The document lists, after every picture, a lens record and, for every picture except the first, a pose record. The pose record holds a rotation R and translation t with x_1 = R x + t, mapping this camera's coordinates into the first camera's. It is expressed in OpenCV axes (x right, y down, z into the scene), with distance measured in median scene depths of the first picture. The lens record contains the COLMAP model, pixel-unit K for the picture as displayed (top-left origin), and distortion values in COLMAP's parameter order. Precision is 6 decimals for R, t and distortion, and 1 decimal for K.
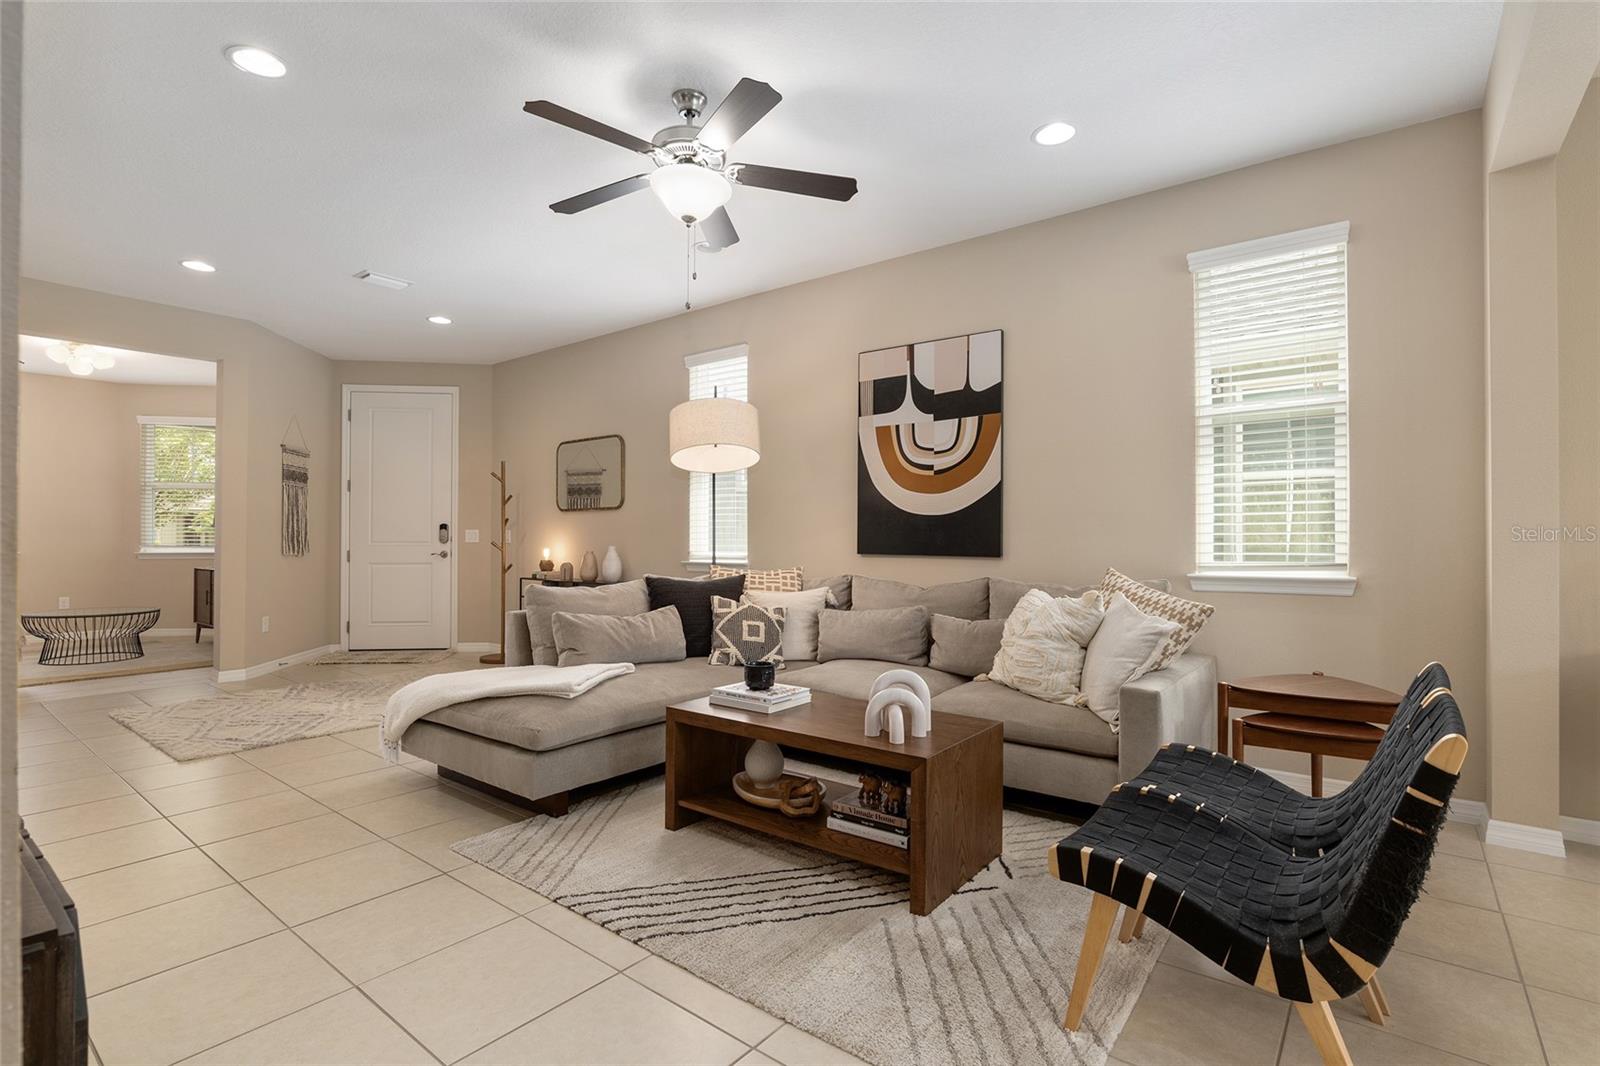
lens RADIAL K [[753.6, 0, 800.0], [0, 753.6, 533.0], [0, 0, 1]] dist [-0.015305, 0.001139]
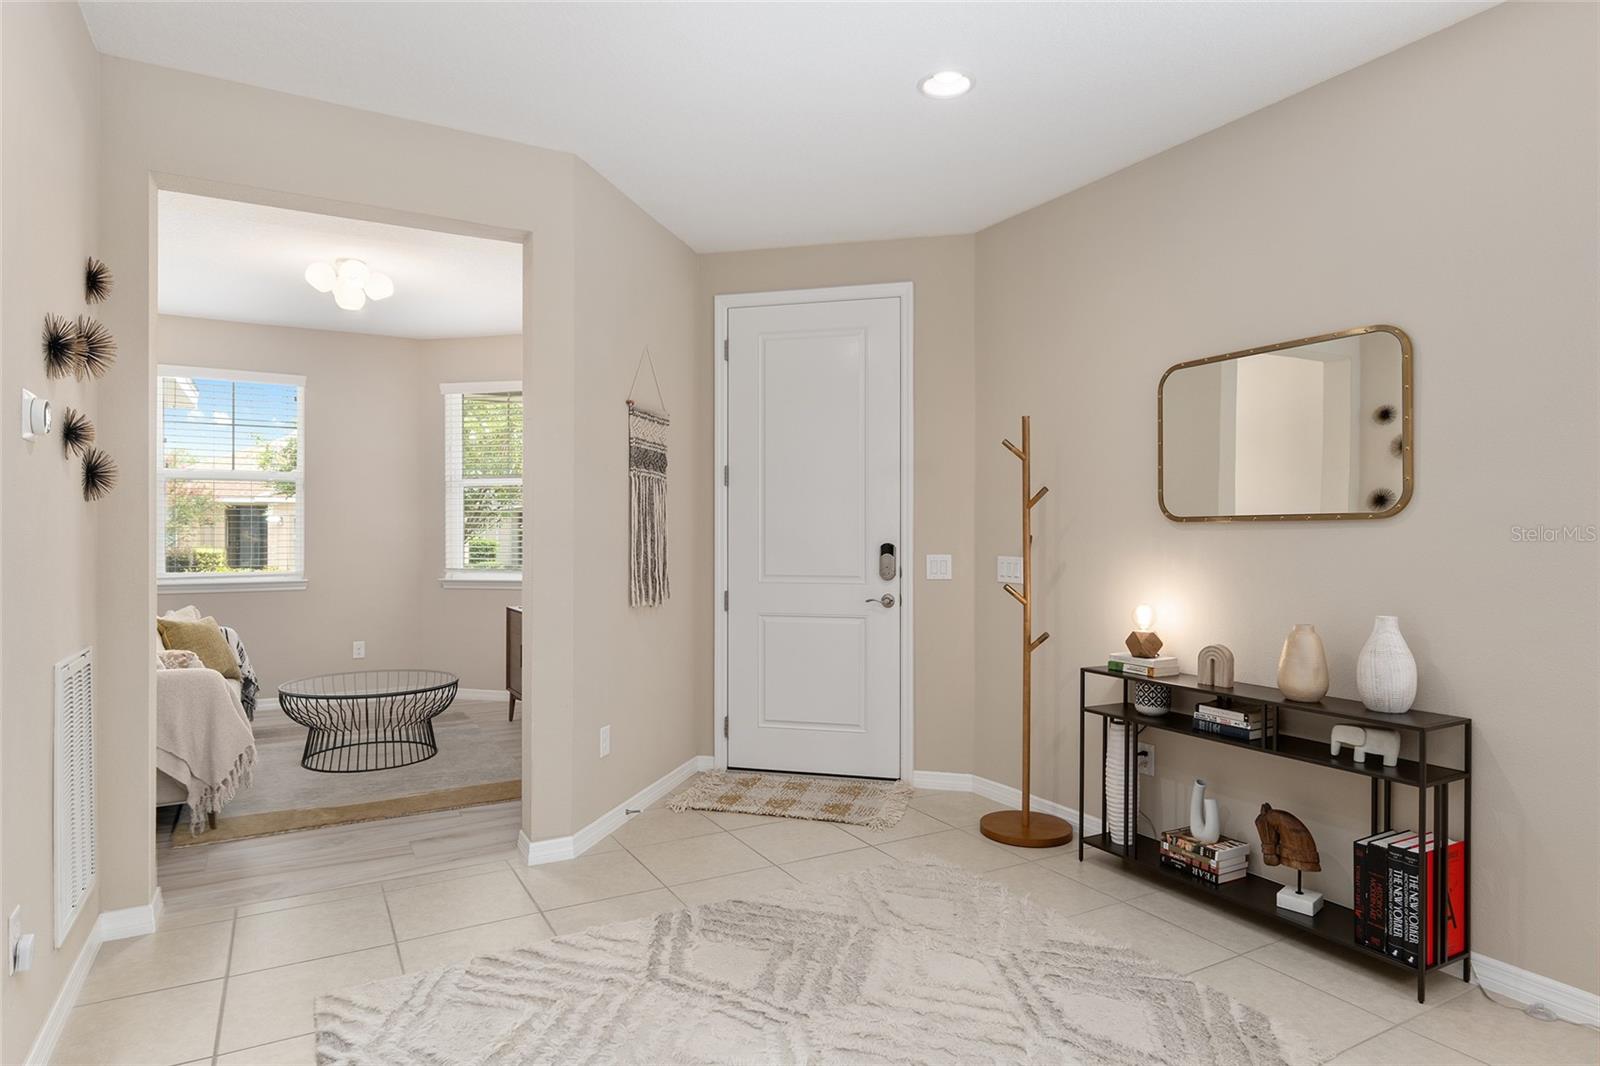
lens RADIAL K [[907.4, 0, 807.3], [0, 907.4, 539.4], [0, 0, 1]] dist [-0.003134, -0.000393]
pose [[0.926508, 0.001799, -0.376271, -0.316072], [0.003197, 0.999915, 0.012653, -0.025652], [0.376262, -0.012926, 0.926423, 0.427818]]
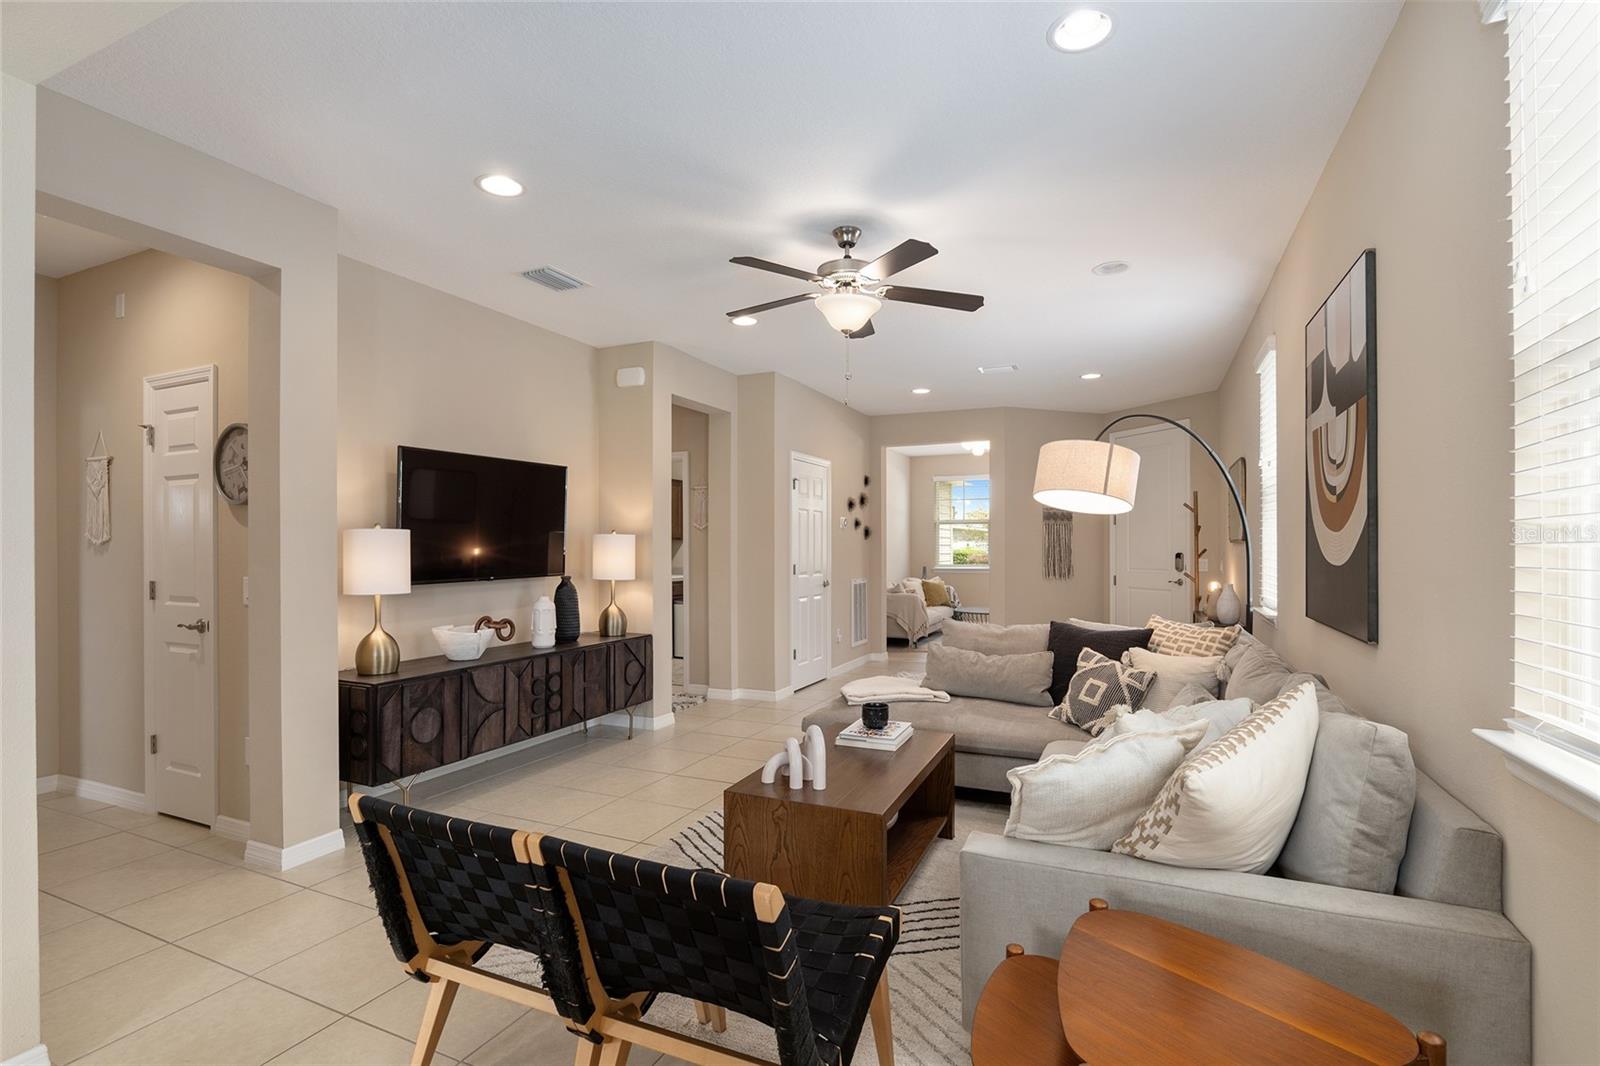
lens RADIAL K [[753.6, 0, 800.0], [0, 753.6, 533.0], [0, 0, 1]] dist [-0.015305, 0.001139]
pose [[0.239072, -0.018135, -0.970833, 0.449693], [0.008716, 0.999825, -0.016530, -0.029829], [0.970963, -0.004510, 0.239188, 0.268942]]
